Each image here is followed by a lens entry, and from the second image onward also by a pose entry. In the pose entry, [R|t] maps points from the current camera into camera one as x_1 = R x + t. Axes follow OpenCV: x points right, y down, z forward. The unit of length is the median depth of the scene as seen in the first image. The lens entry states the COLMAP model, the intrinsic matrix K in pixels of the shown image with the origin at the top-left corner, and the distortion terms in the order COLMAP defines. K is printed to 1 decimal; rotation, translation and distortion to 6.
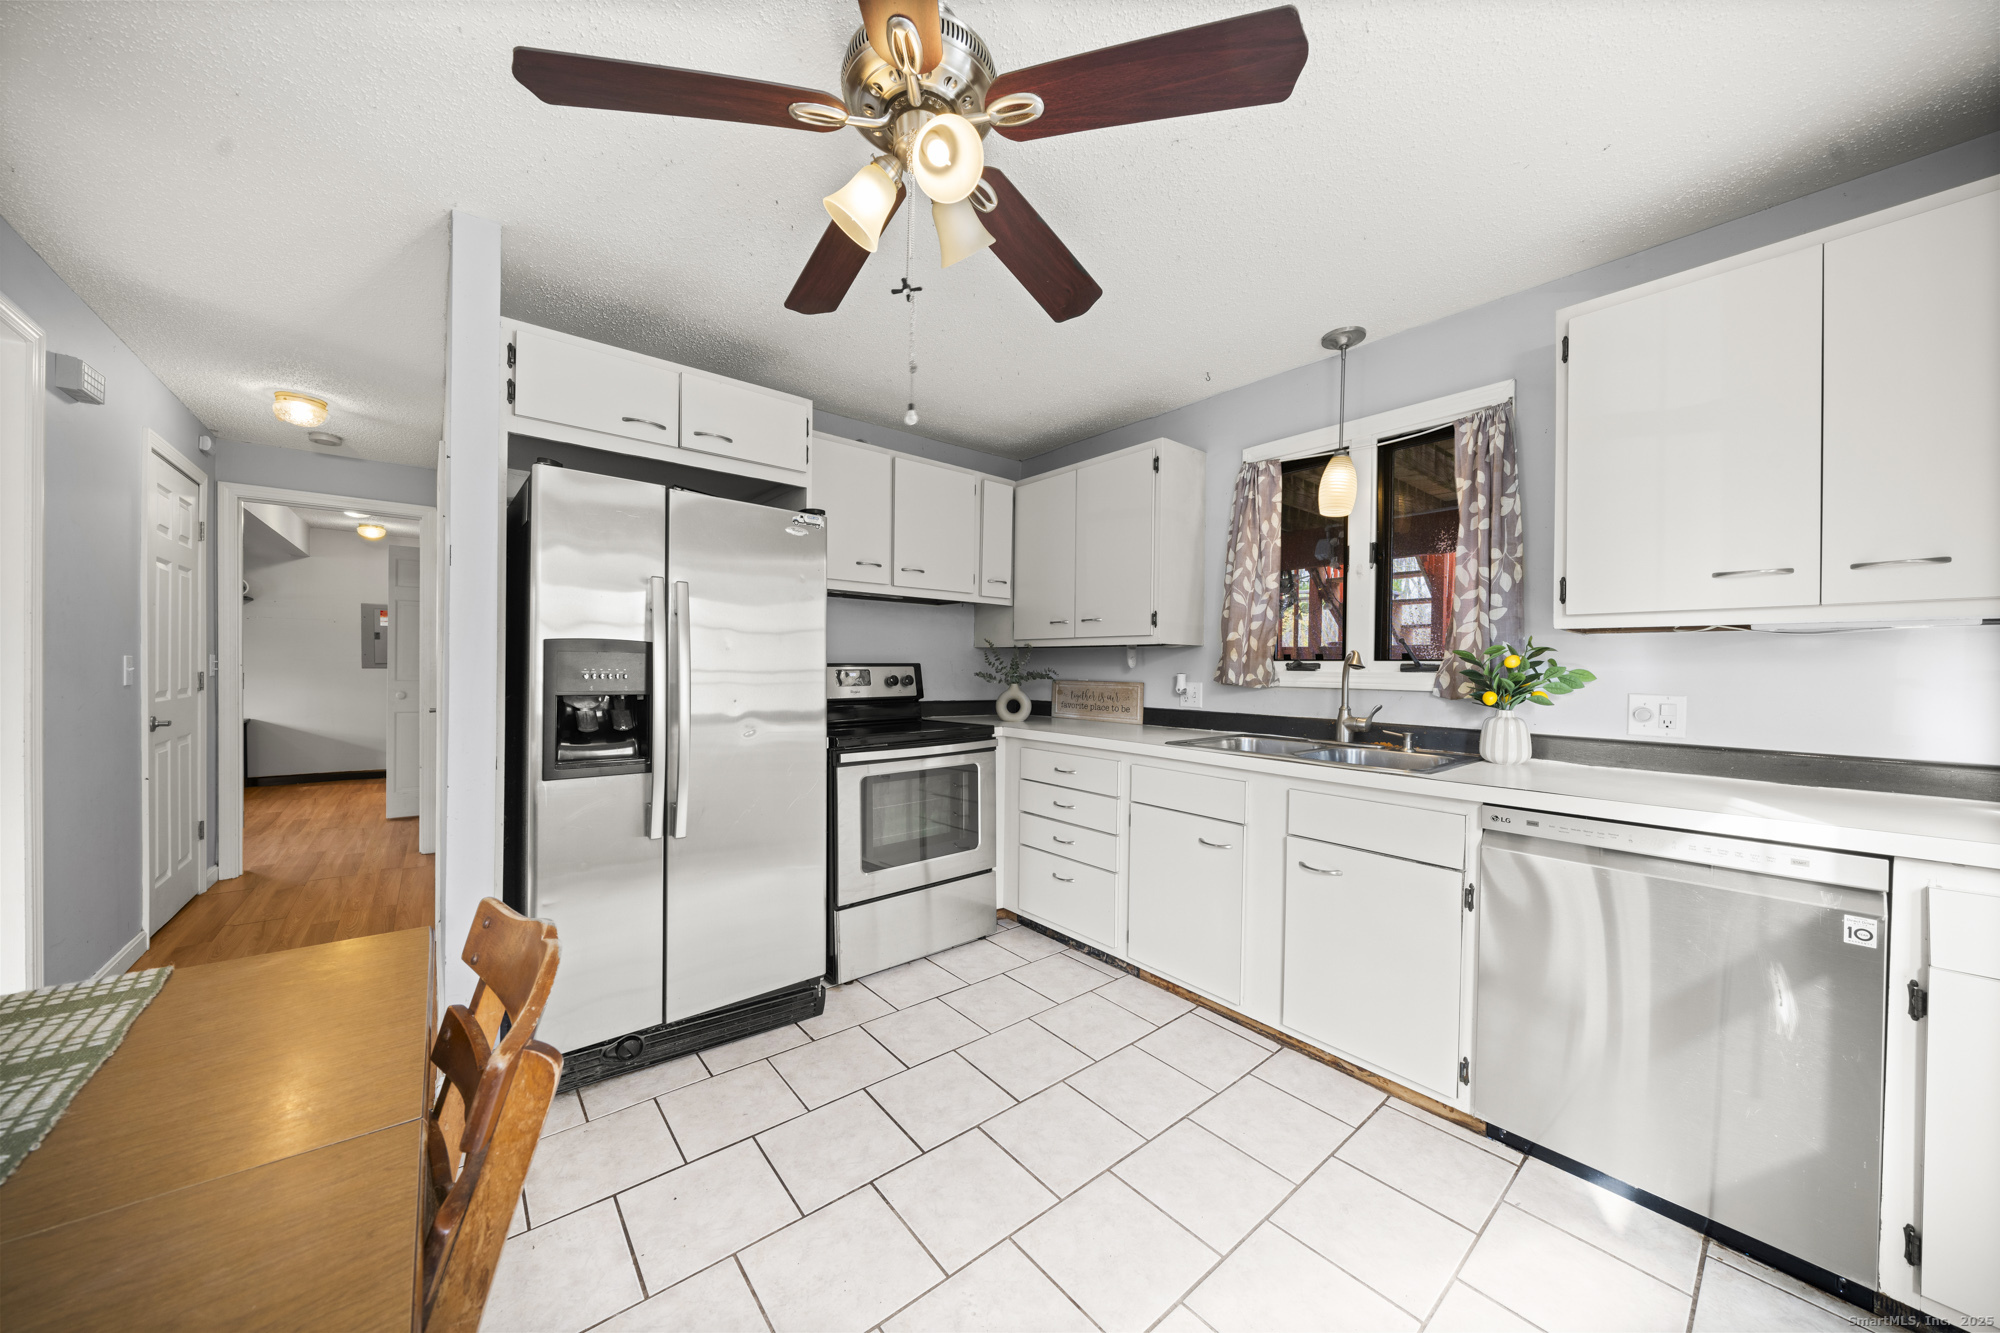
lens RADIAL K [[672.6, 0, 995.1], [0, 672.6, 672.1], [0, 0, 1]] dist [-0.001193, -0.000227]
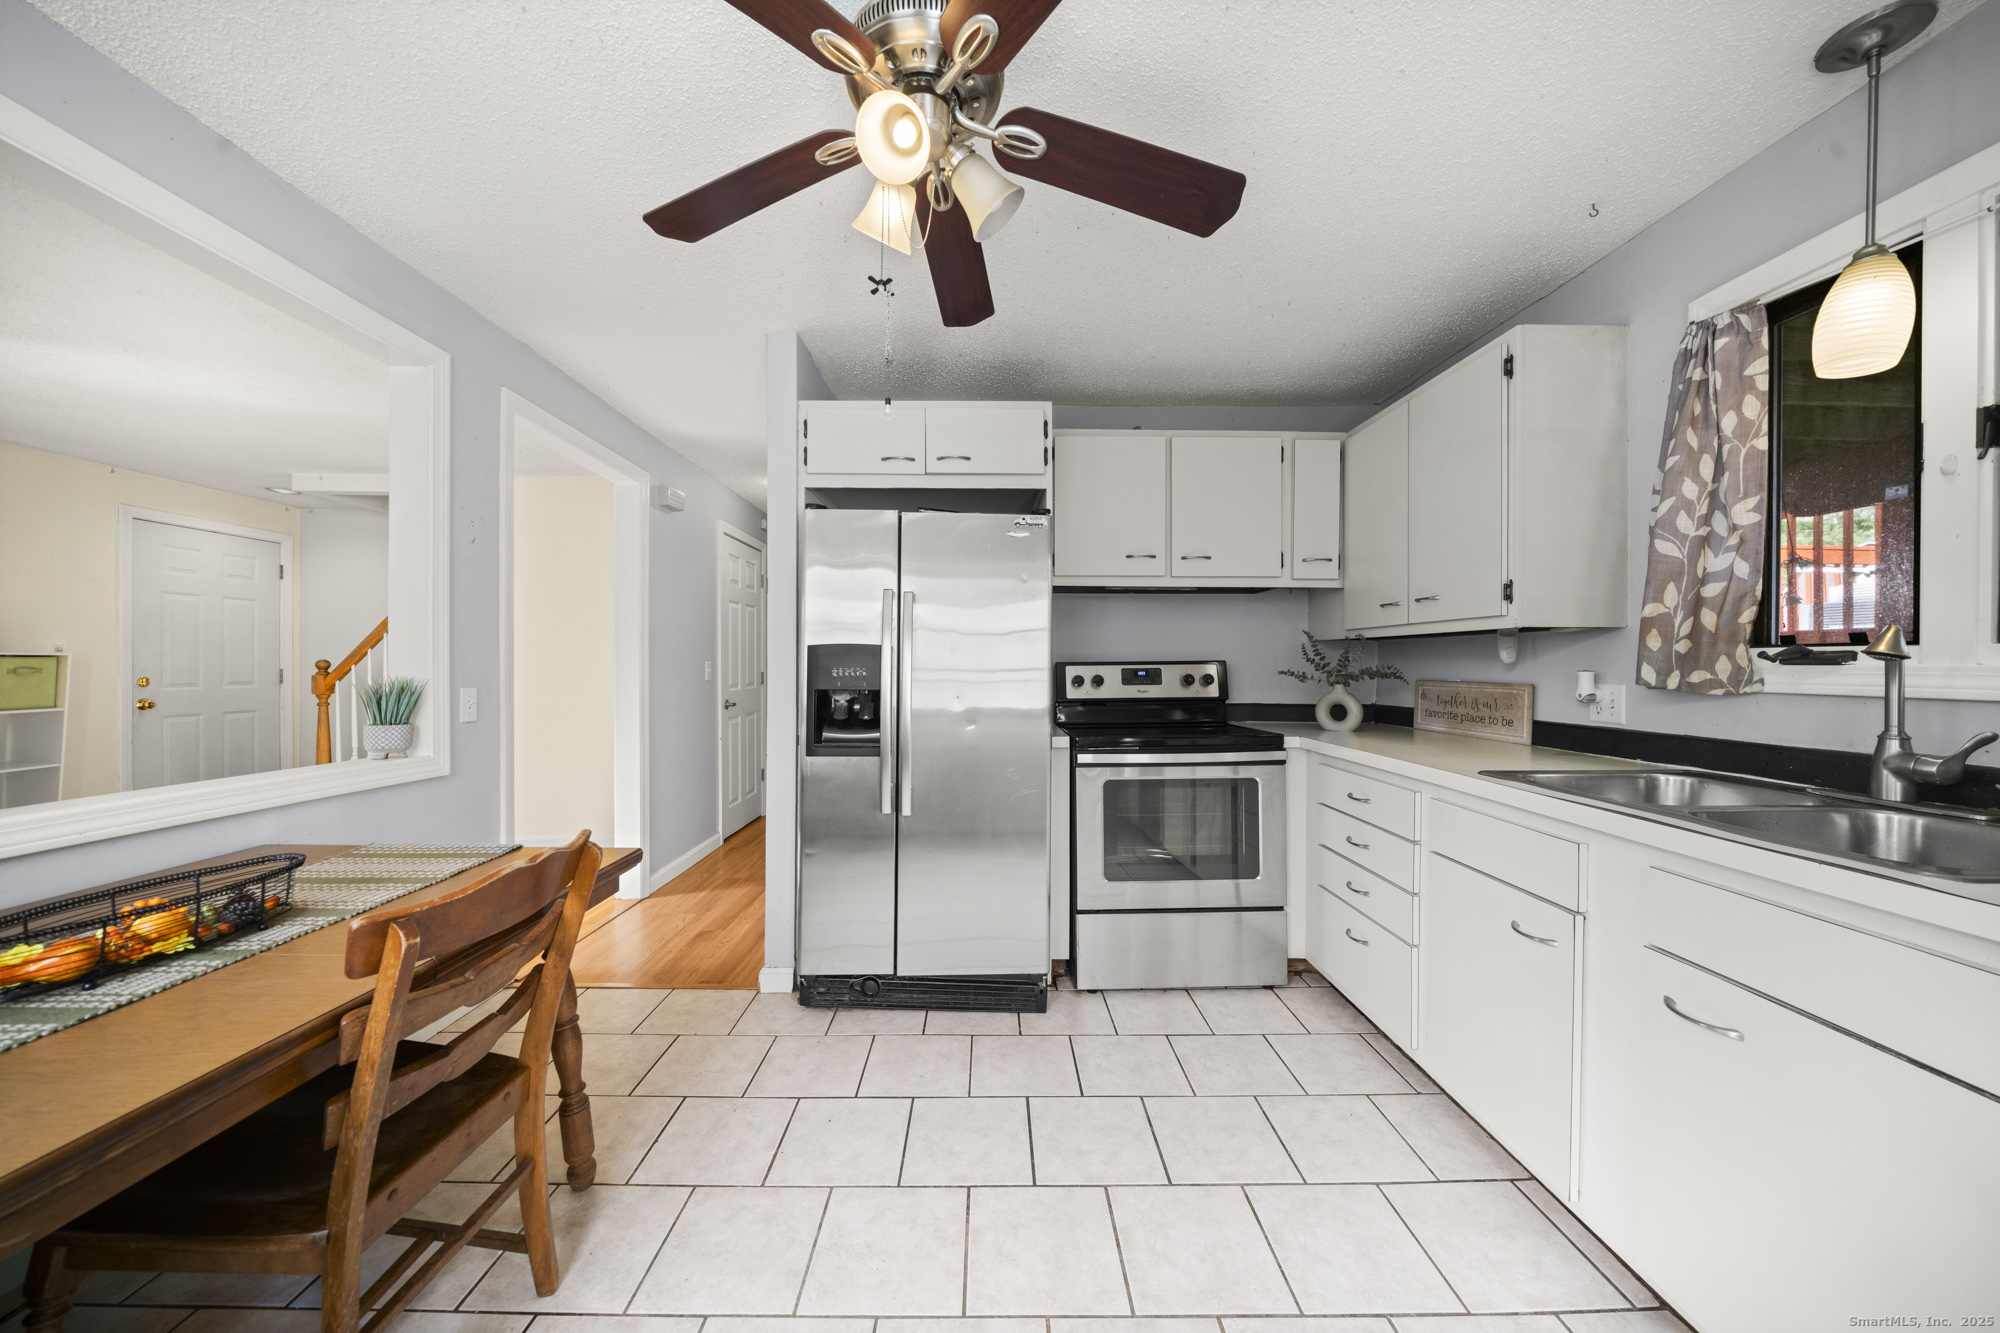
lens RADIAL K [[680.7, 0, 1000.0], [0, 680.7, 666.5], [0, 0, 1]] dist [-0.003115, -0.000525]
pose [[0.783413, -0.007415, -0.621458, 0.267725], [0.002394, 0.999957, -0.008914, 0.002649], [0.621497, 0.005496, 0.783397, 0.137064]]
